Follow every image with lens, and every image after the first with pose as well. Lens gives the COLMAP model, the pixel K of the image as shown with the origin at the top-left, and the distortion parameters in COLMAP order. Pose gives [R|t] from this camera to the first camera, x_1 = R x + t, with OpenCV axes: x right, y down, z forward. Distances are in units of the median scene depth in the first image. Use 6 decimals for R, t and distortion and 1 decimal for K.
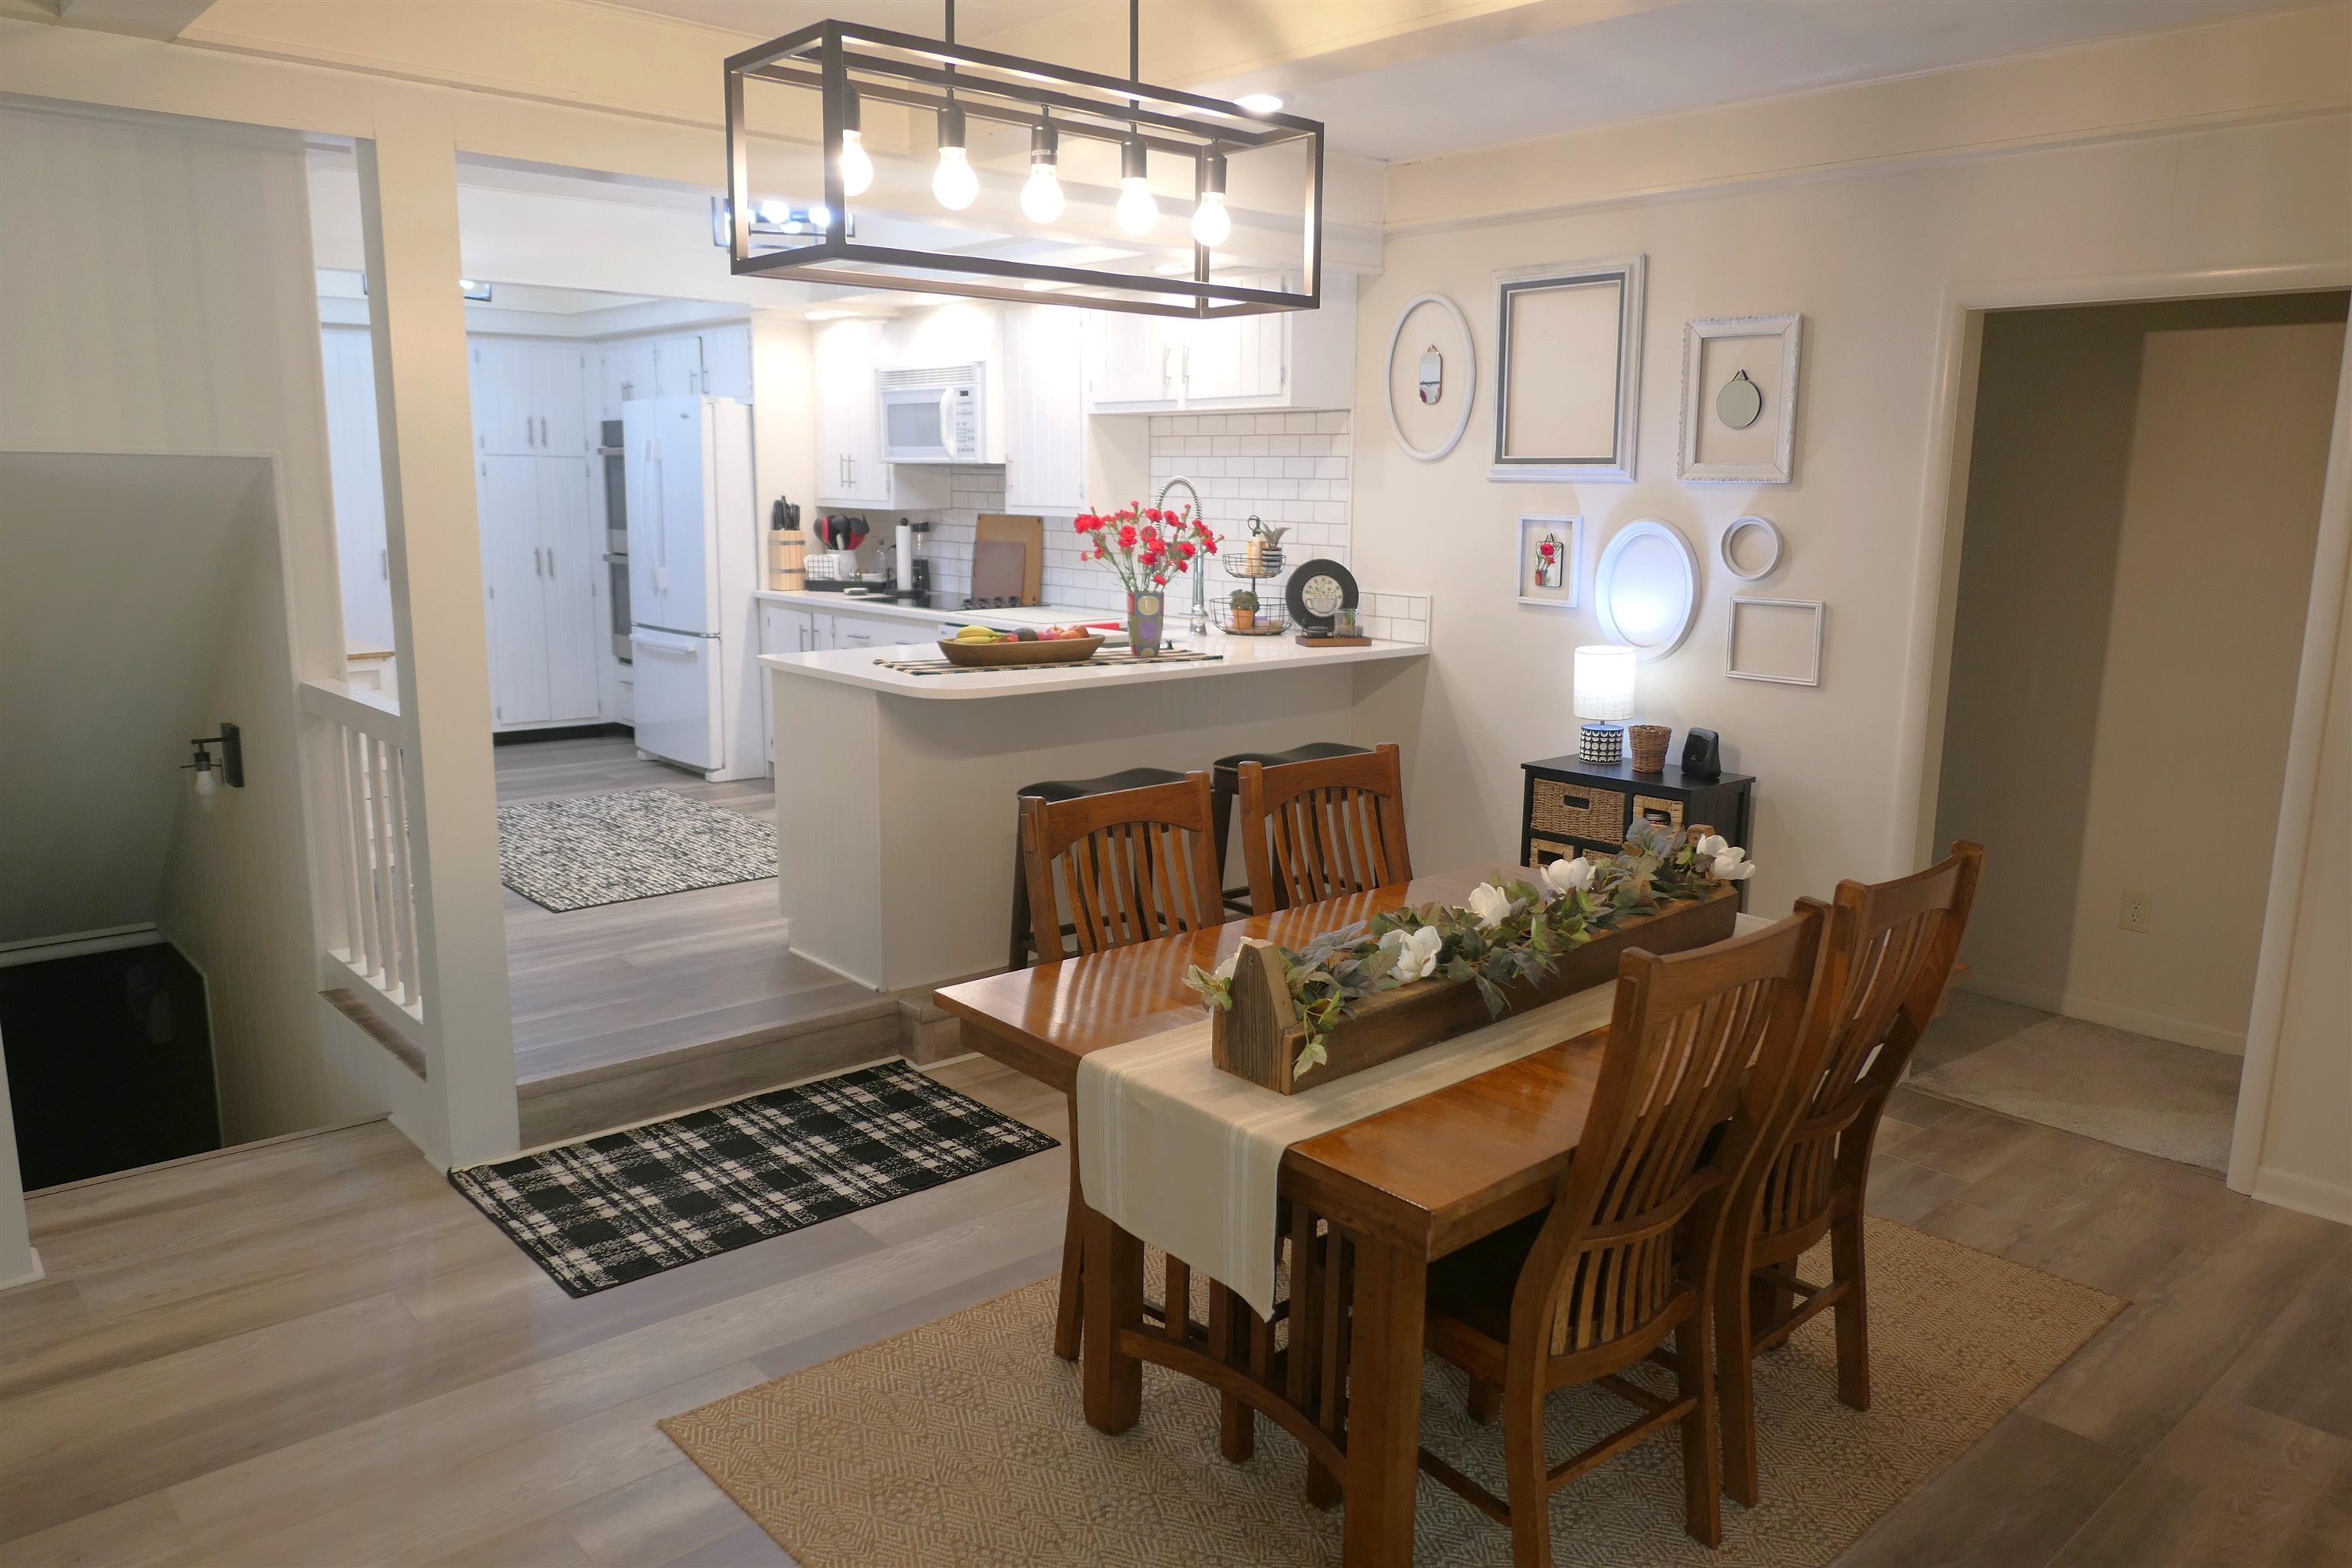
lens RADIAL K [[1640.9, 0, 1171.4], [0, 1640.9, 781.2], [0, 0, 1]] dist [-0.035235, 0.011514]
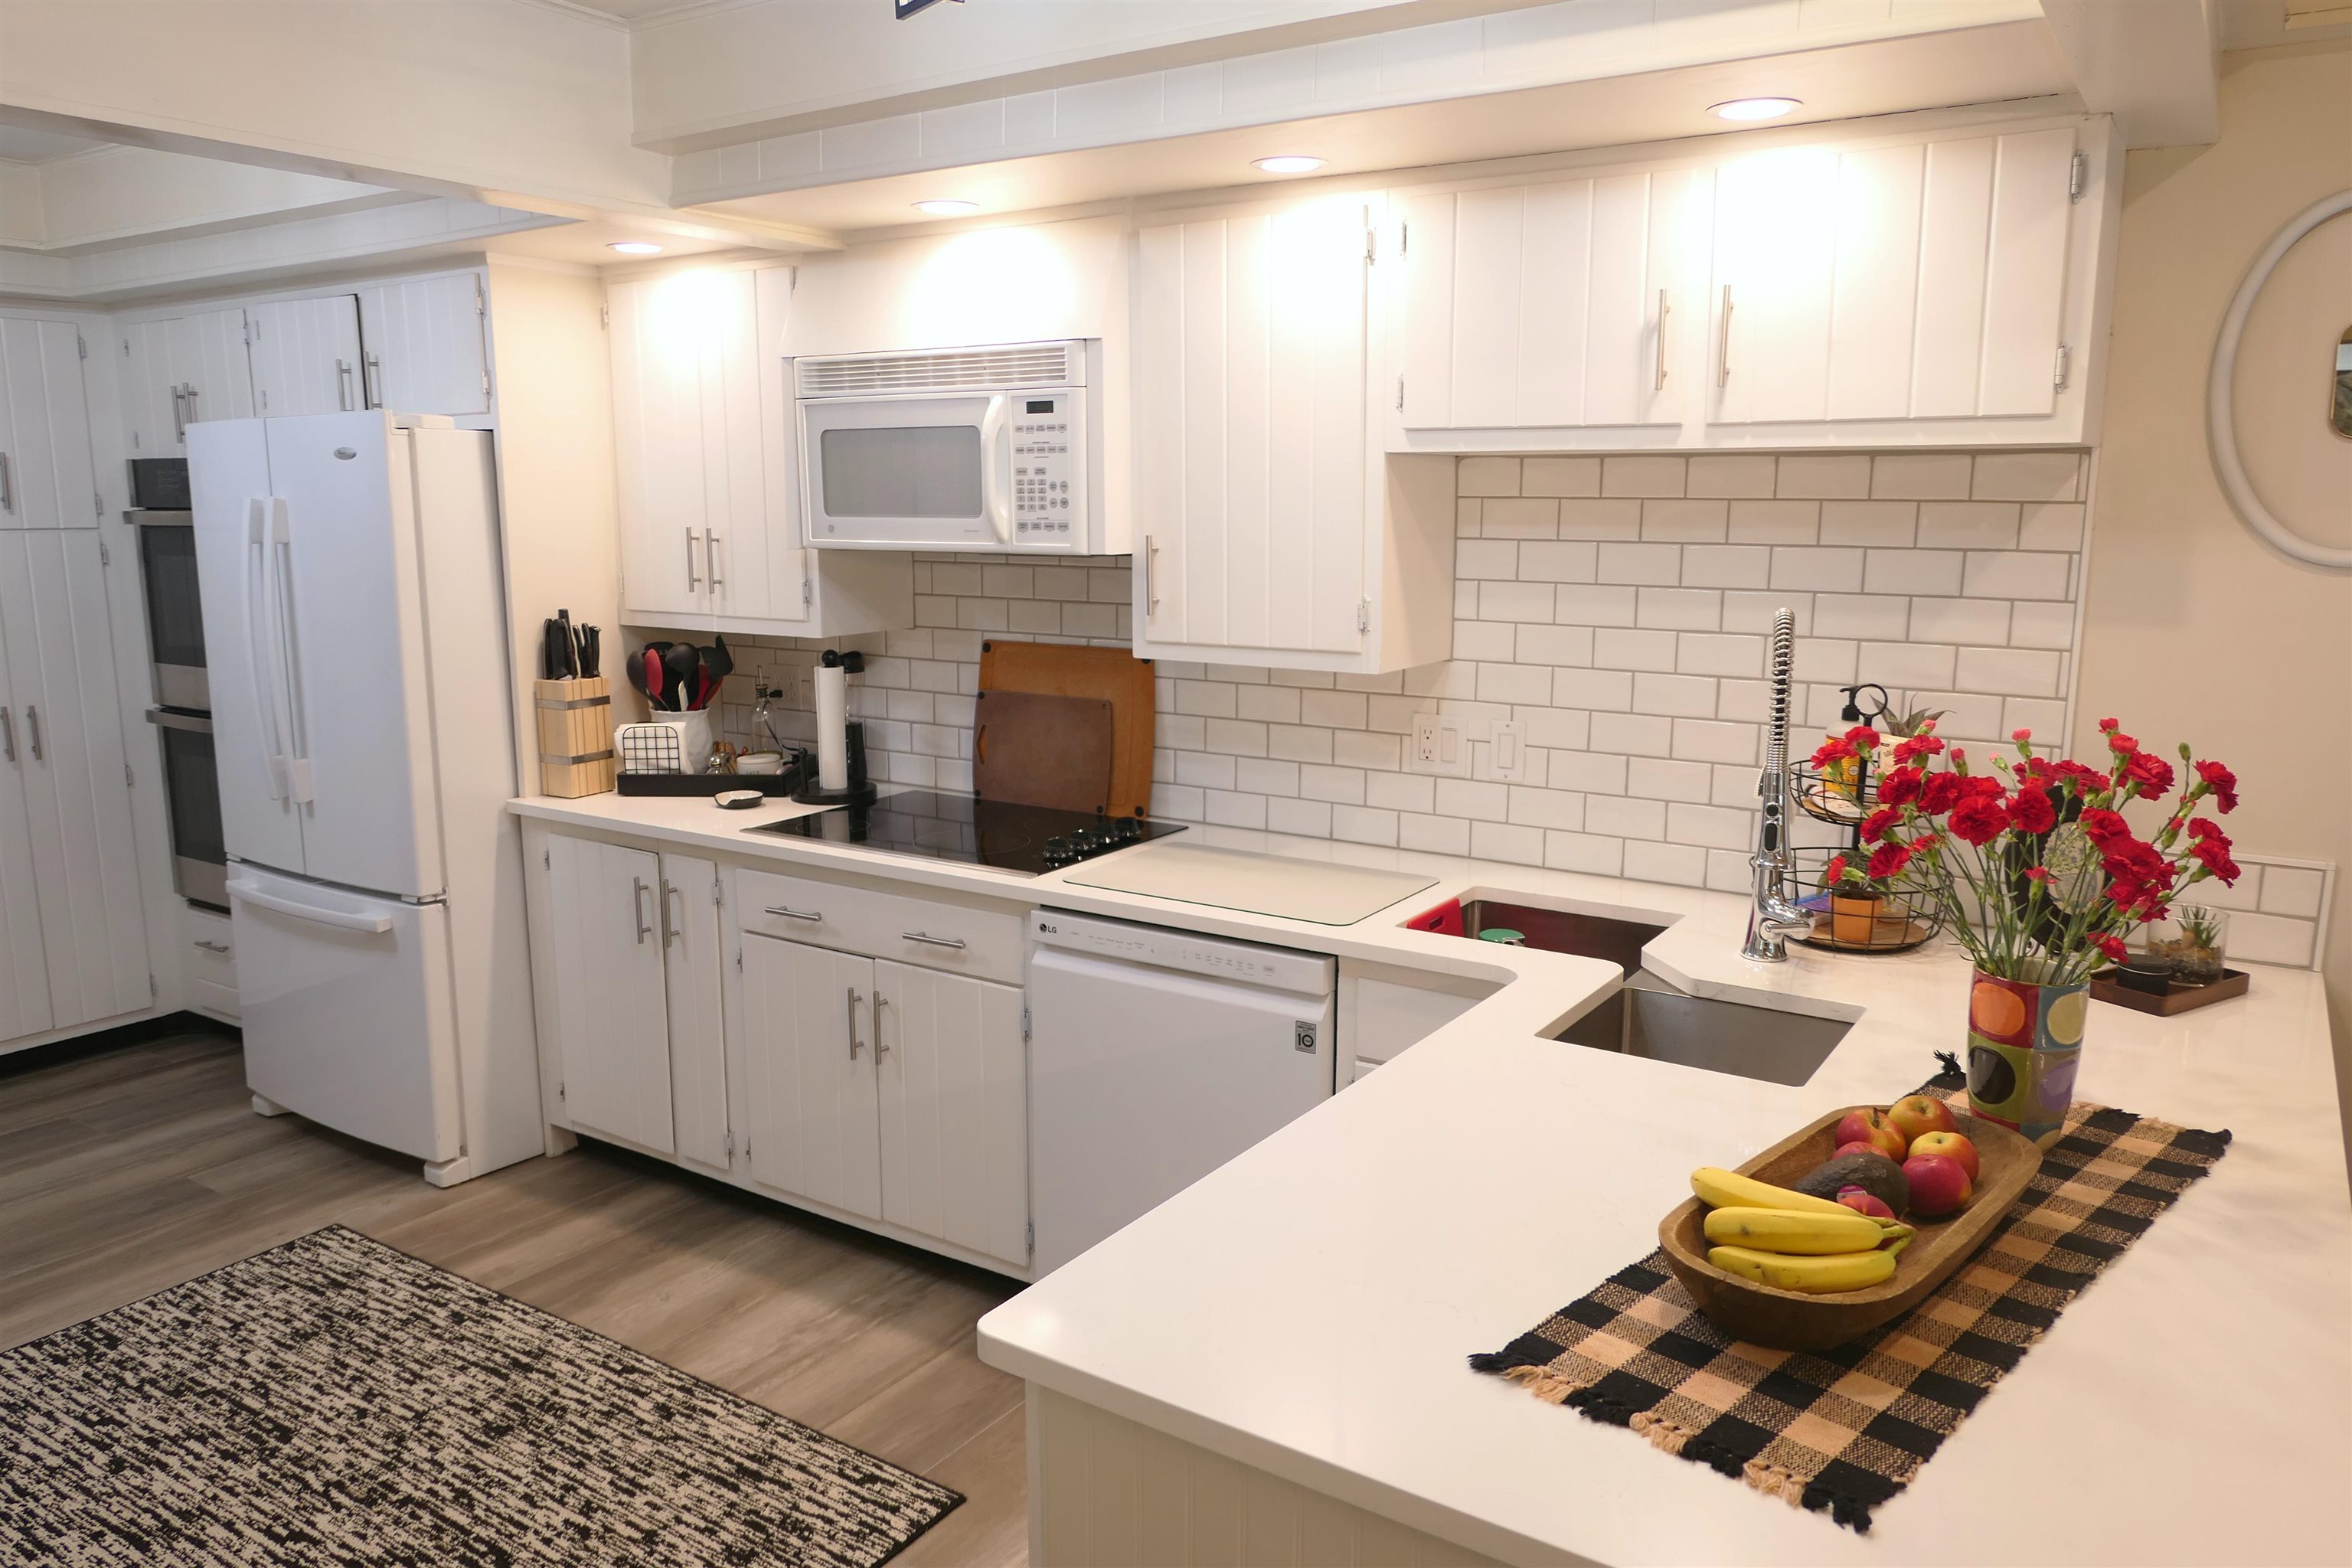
lens RADIAL K [[1640.9, 0, 1191.5], [0, 1640.9, 787.3], [0, 0, 1]] dist [-0.035235, 0.011514]
pose [[0.962268, -0.057030, 0.266059, -0.189012], [0.059027, 0.998256, 0.000492, -0.109443], [-0.265623, 0.015231, 0.963957, 0.467963]]
